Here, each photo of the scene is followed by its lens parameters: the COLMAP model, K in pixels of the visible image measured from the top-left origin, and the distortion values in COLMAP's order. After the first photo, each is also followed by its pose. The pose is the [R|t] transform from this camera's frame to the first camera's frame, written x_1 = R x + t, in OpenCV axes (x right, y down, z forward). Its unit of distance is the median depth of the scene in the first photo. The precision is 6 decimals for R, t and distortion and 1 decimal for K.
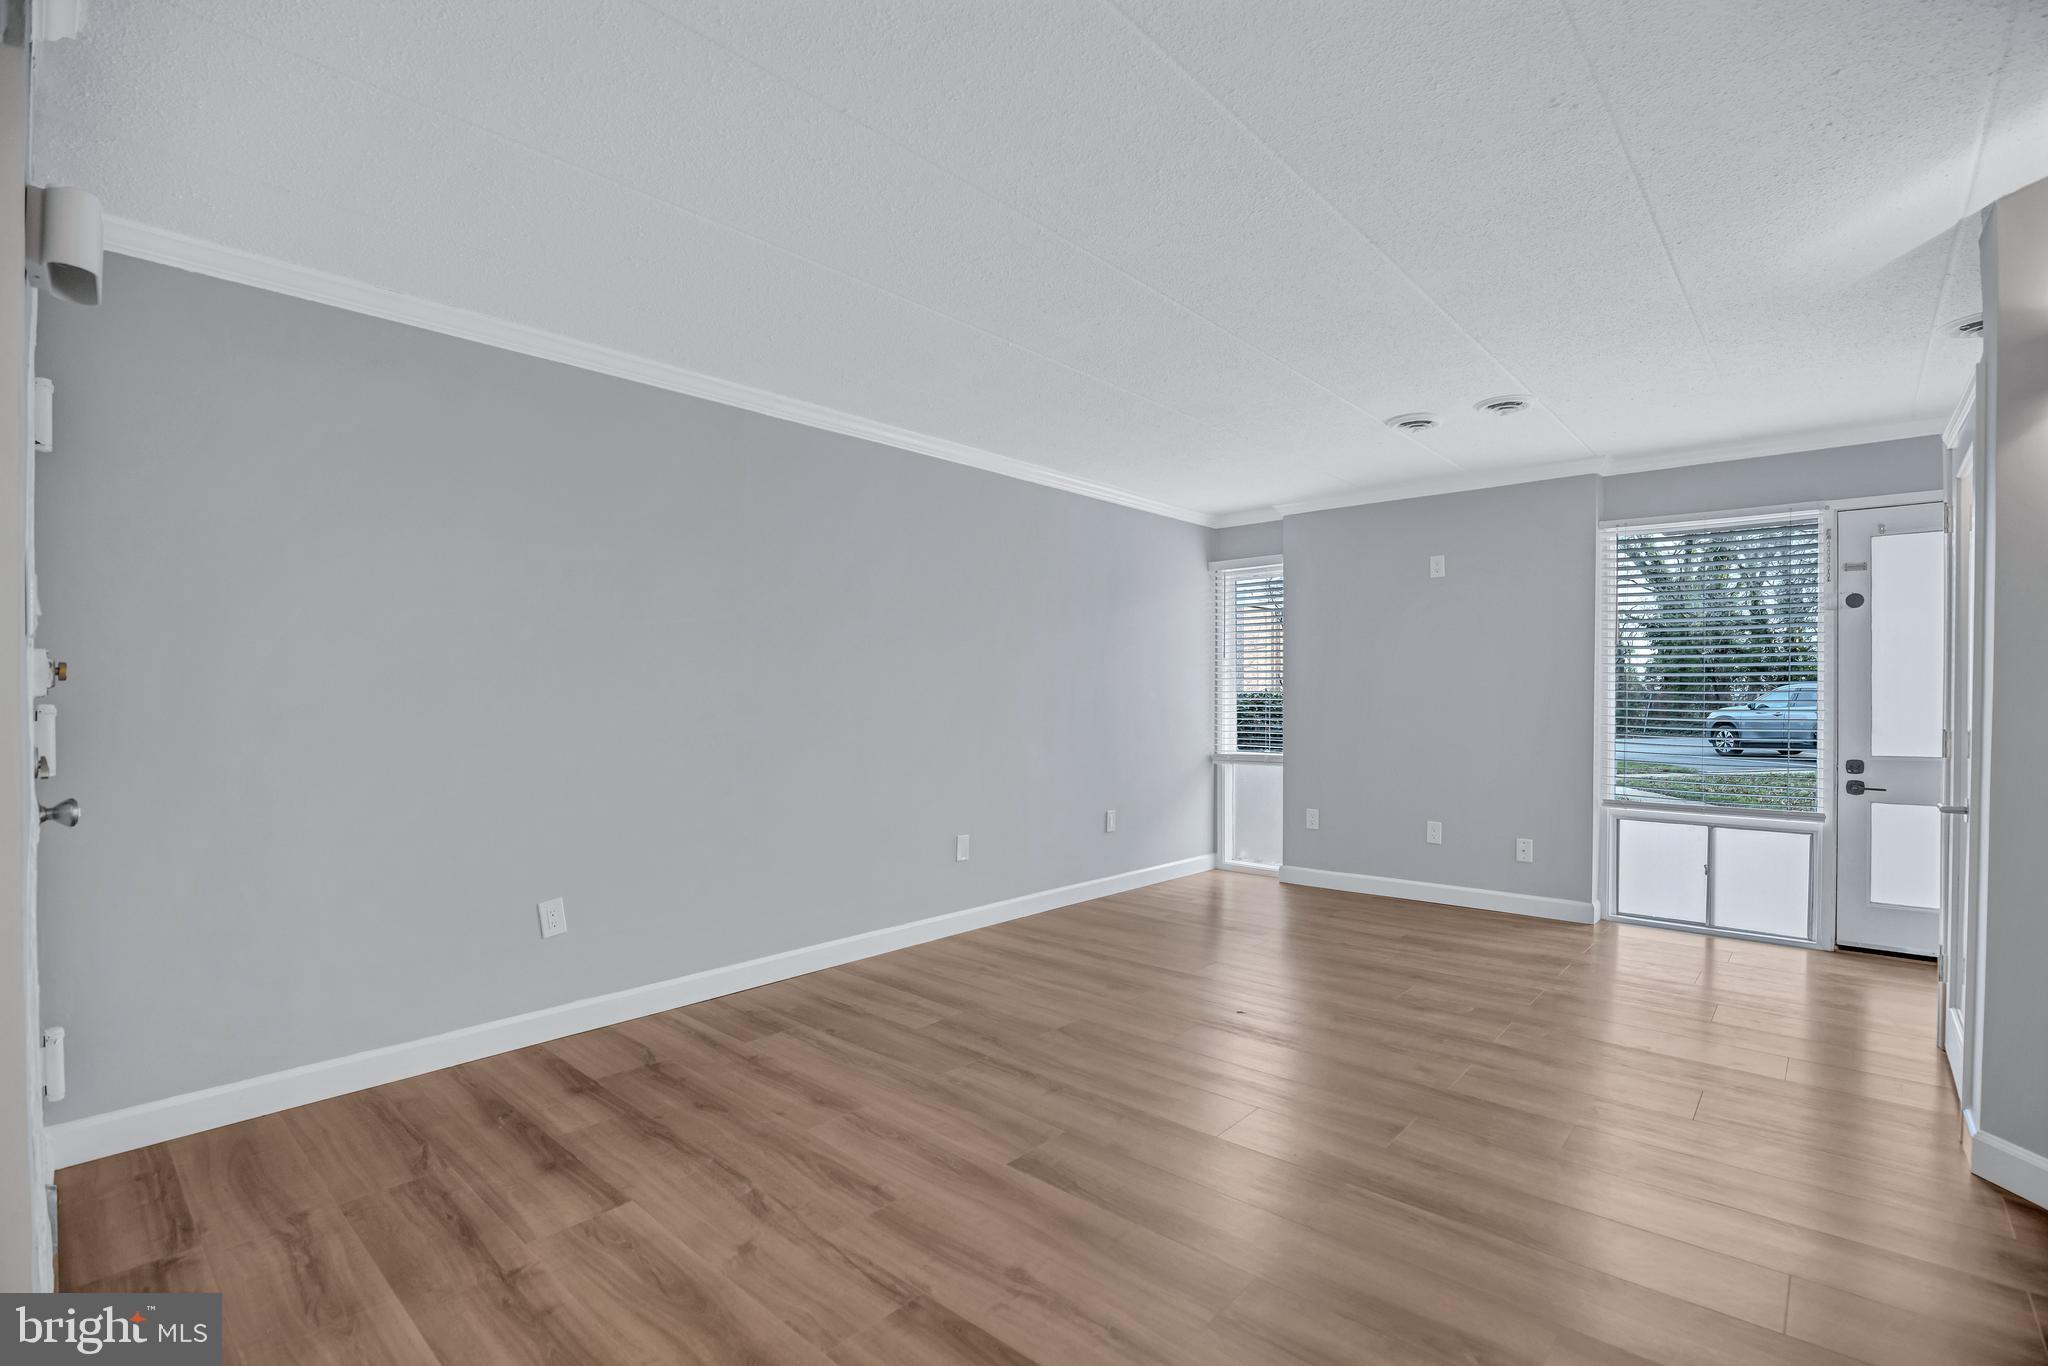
lens RADIAL K [[947.7, 0, 1068.4], [0, 947.7, 702.0], [0, 0, 1]] dist [-0.024046, 0.002857]
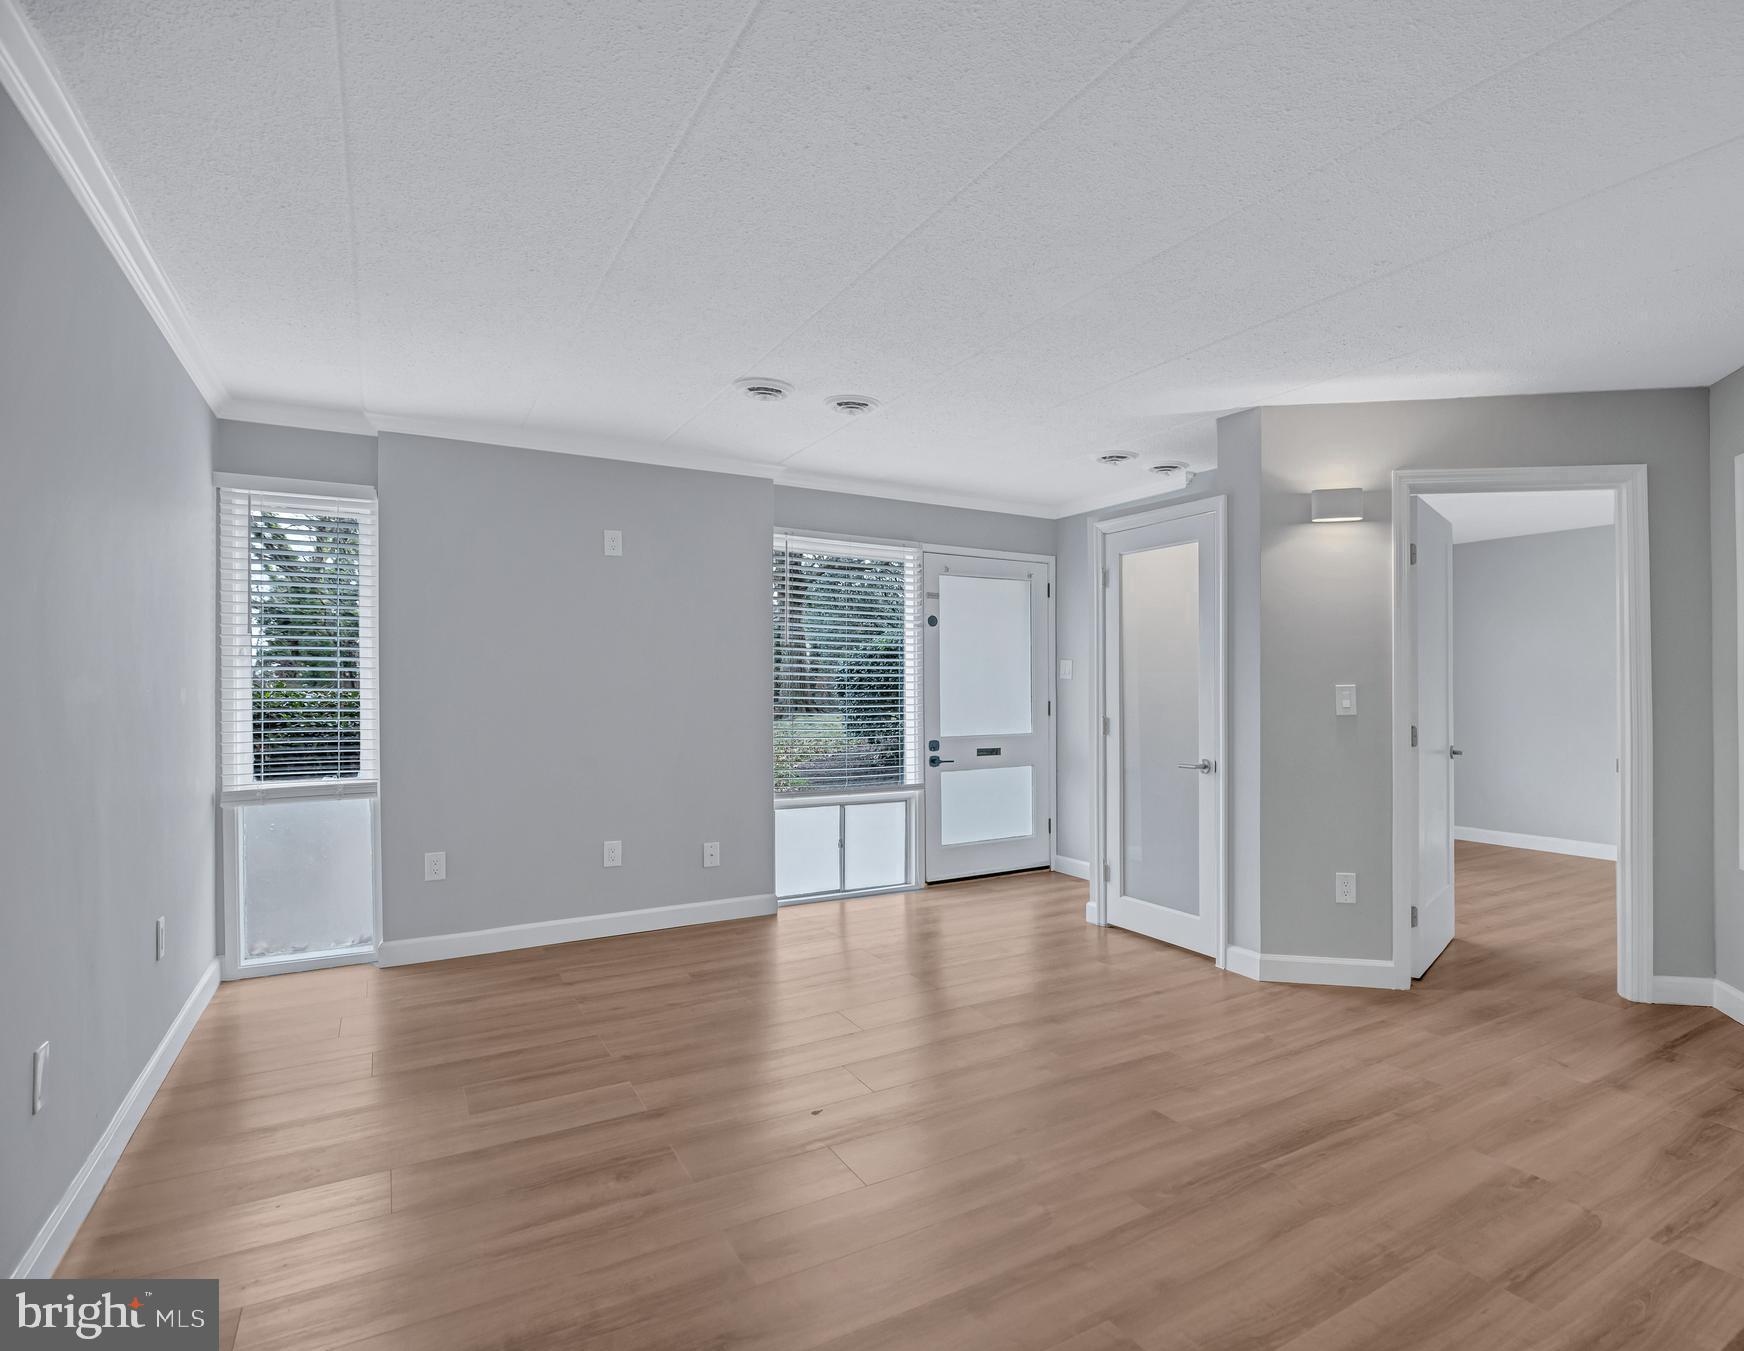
lens RADIAL K [[961.6, 0, 977.9], [0, 961.6, 681.8], [0, 0, 1]] dist [-0.026293, 0.001110]
pose [[0.255135, 0.004794, 0.966894, -0.438136], [0.006262, 0.999959, -0.006611, -0.011753], [-0.966885, 0.007741, 0.255094, 0.549139]]
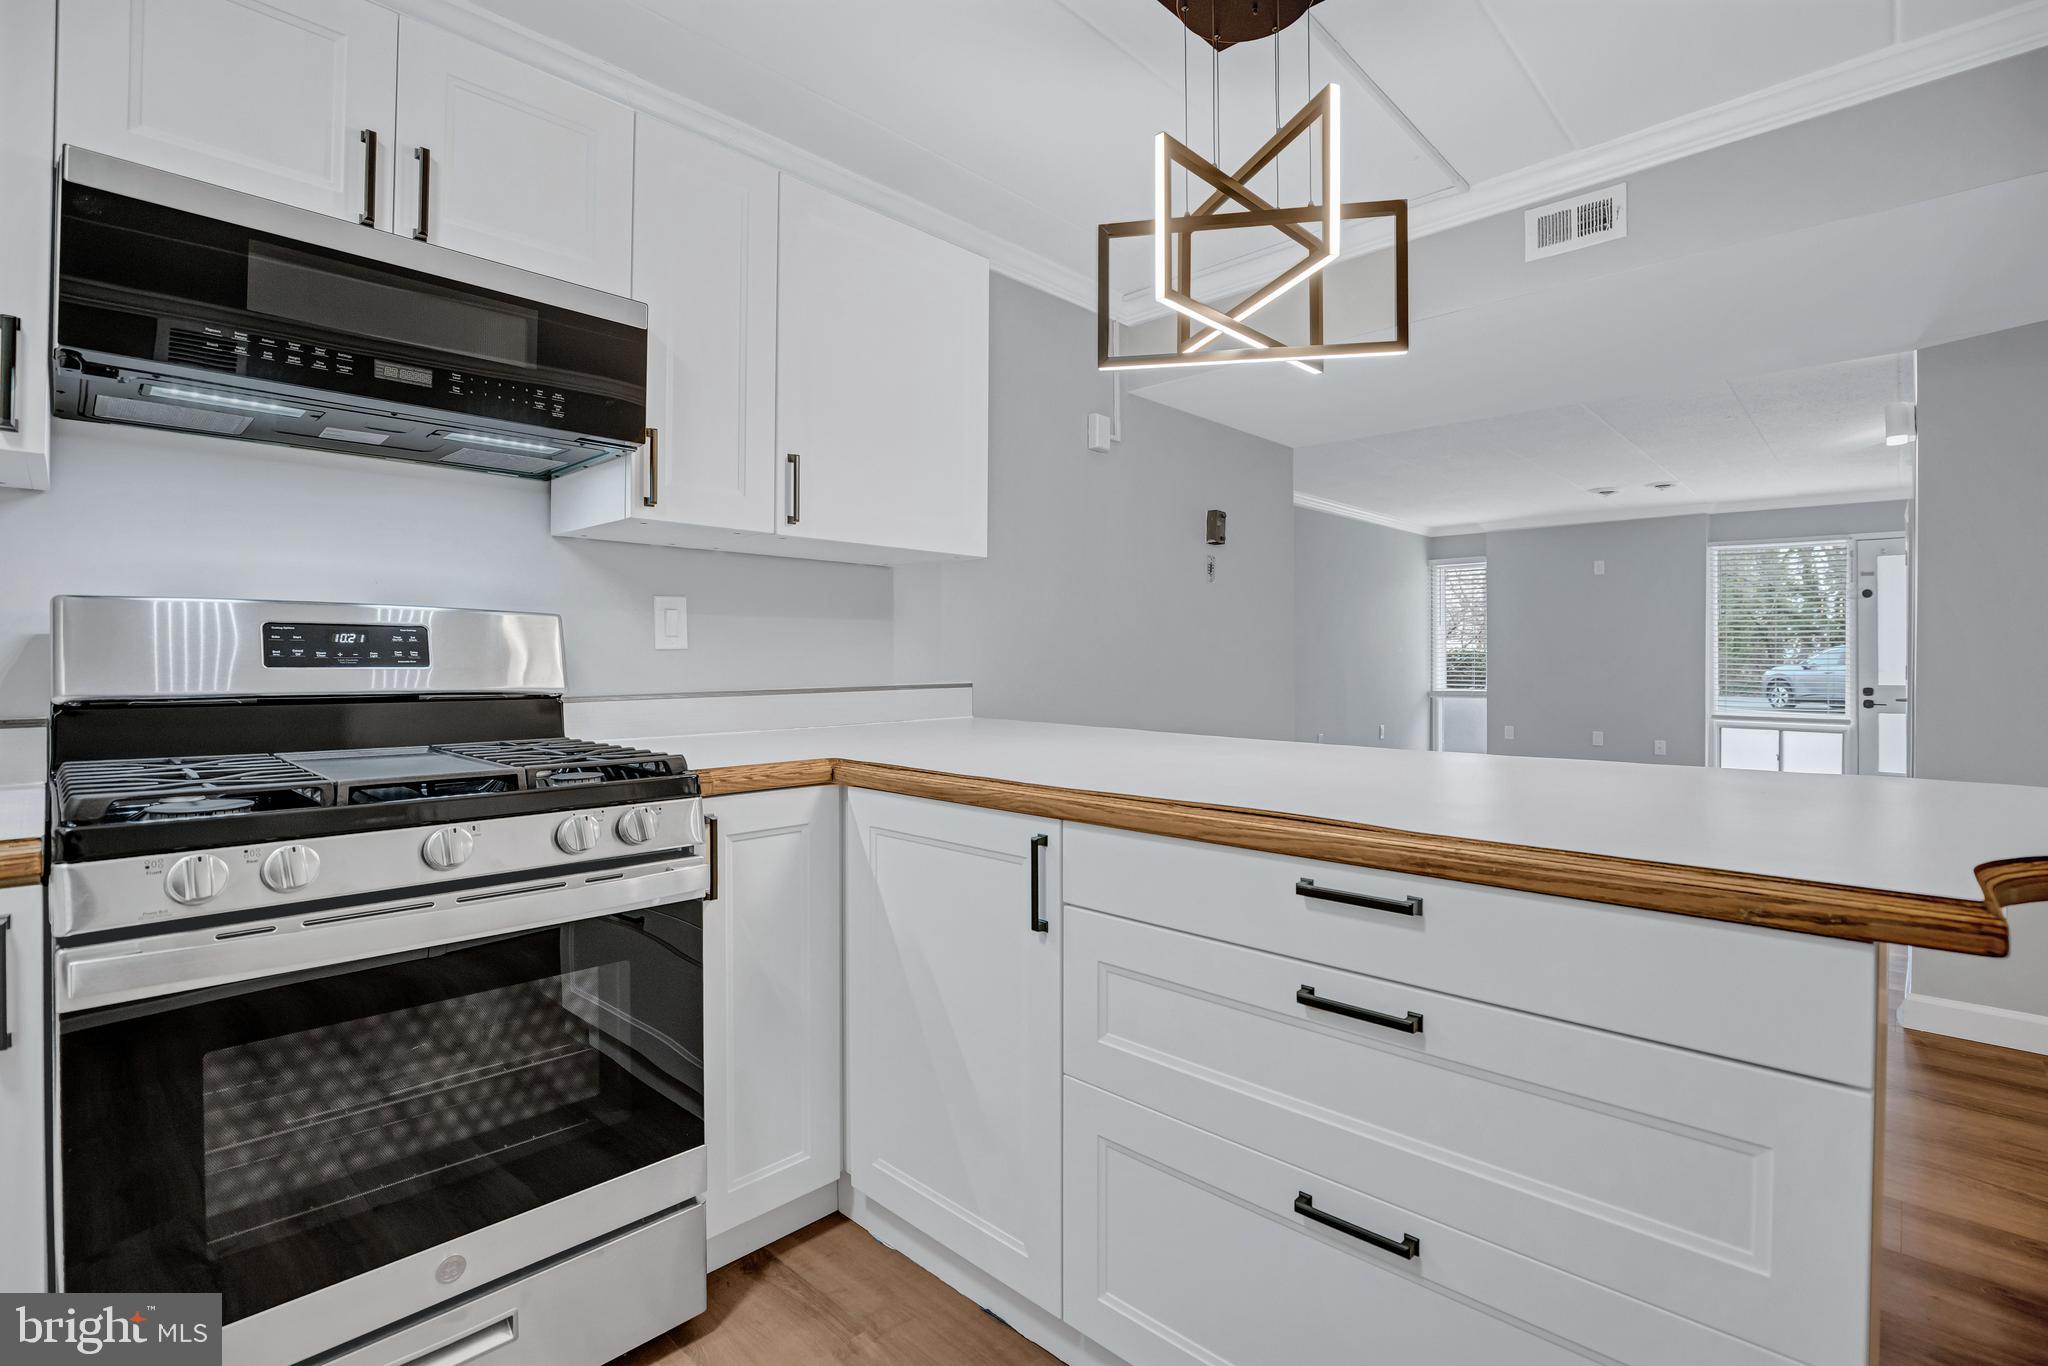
lens RADIAL K [[947.7, 0, 1078.3], [0, 947.7, 655.5], [0, 0, 1]] dist [-0.024046, 0.002857]
pose [[0.999566, -0.000165, -0.029474, -0.501786], [-0.000094, 0.999961, -0.008789, 0.017504], [0.029475, 0.008788, 0.999527, -0.683440]]
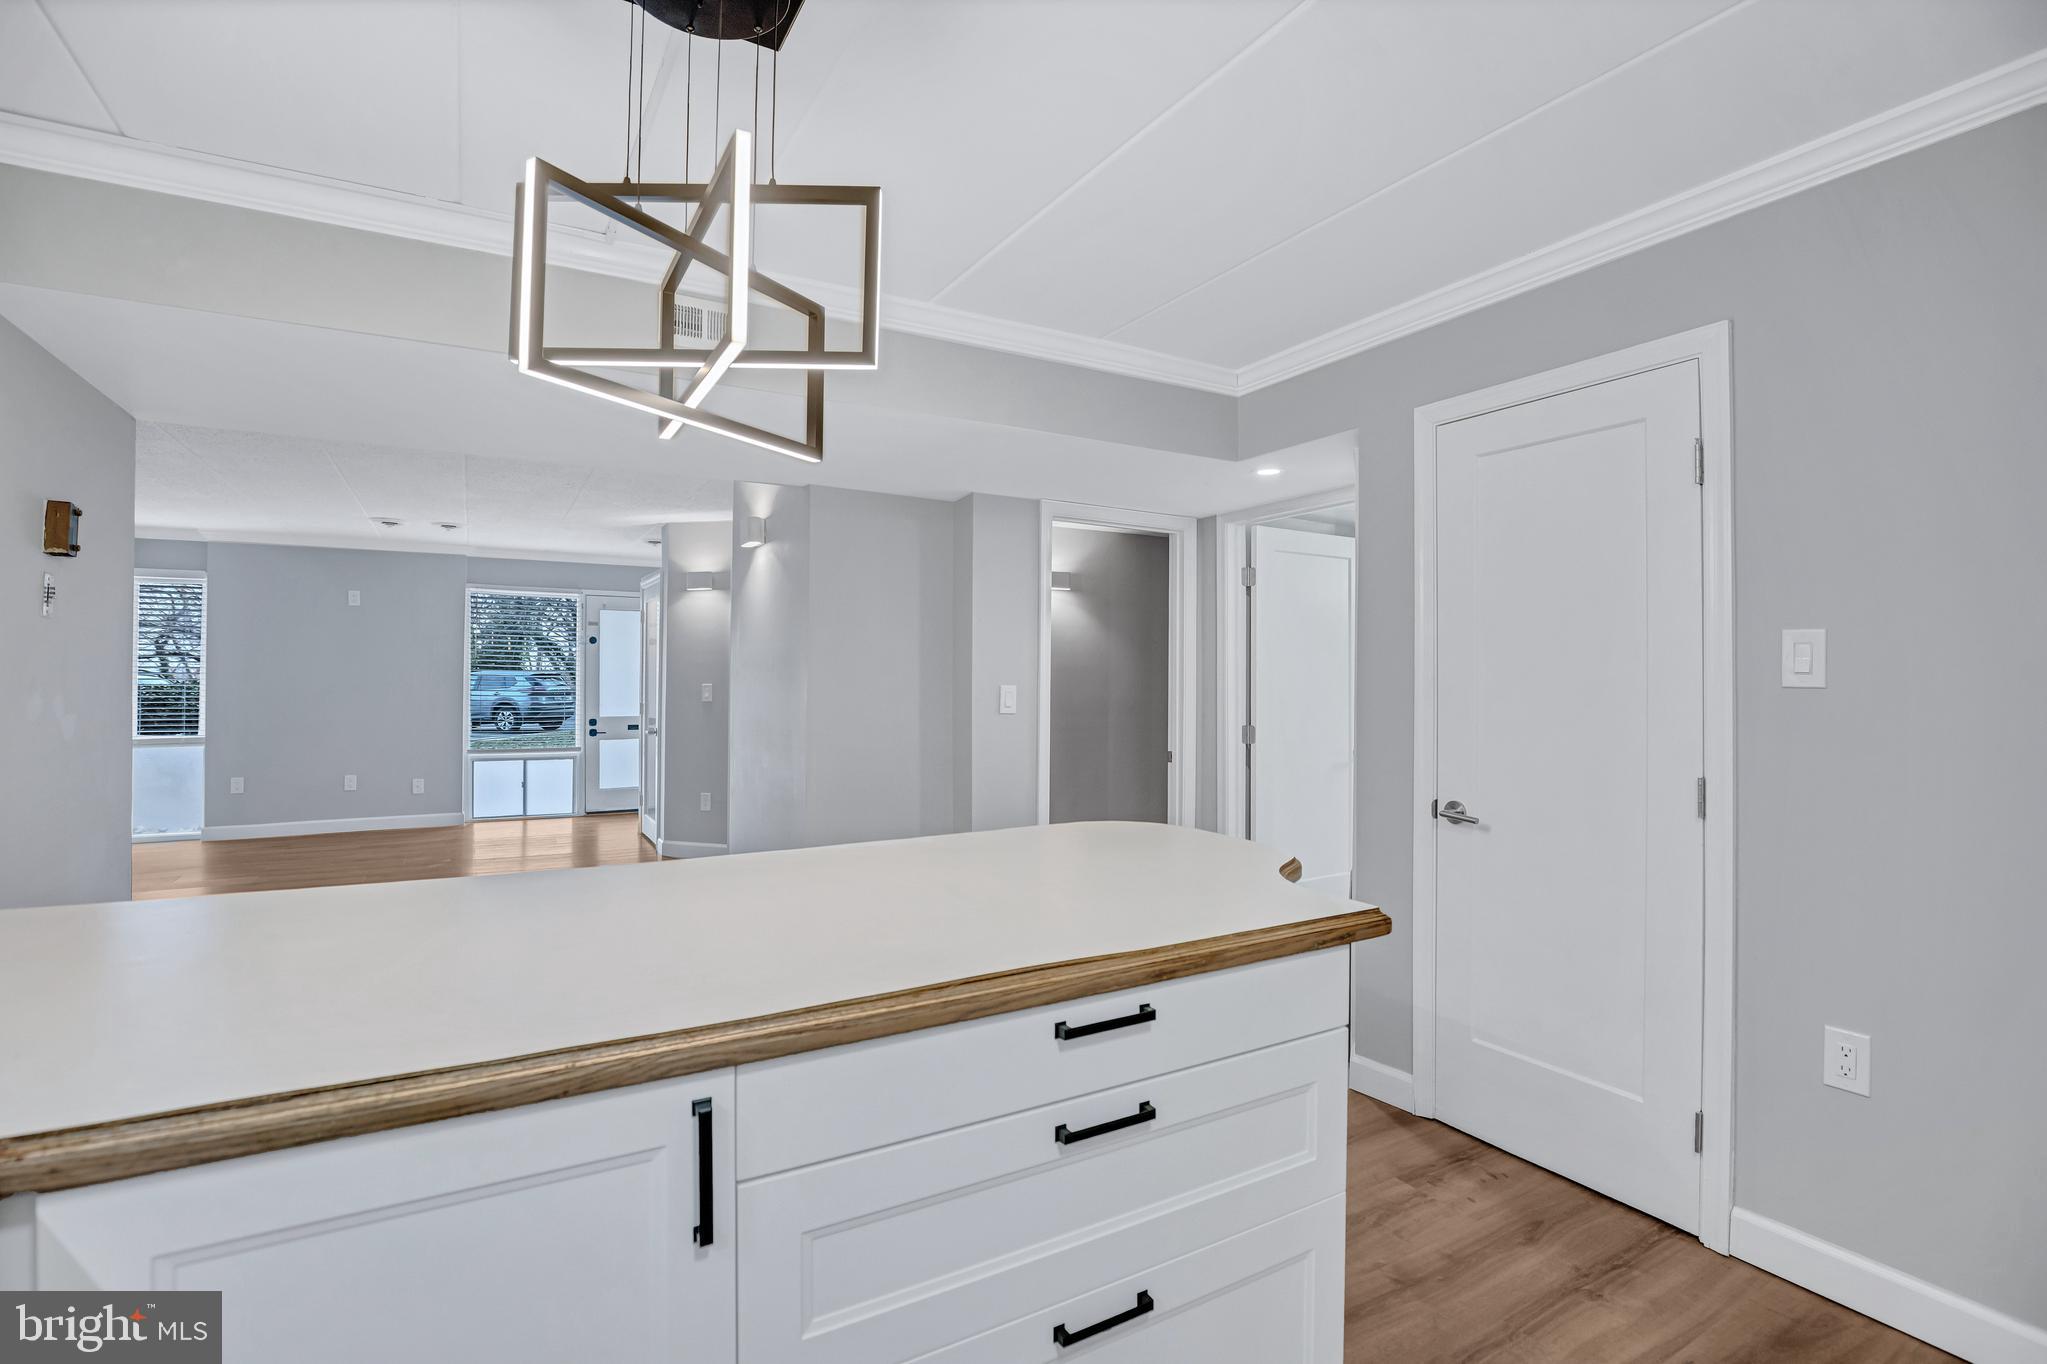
lens RADIAL K [[947.2, 0, 973.5], [0, 947.2, 667.8], [0, 0, 1]] dist [-0.024046, 0.002857]
pose [[0.352404, 0.008484, 0.935809, -0.735920], [0.001040, 0.999955, -0.009457, -0.027090], [-0.935847, 0.004306, 0.352379, -0.466825]]
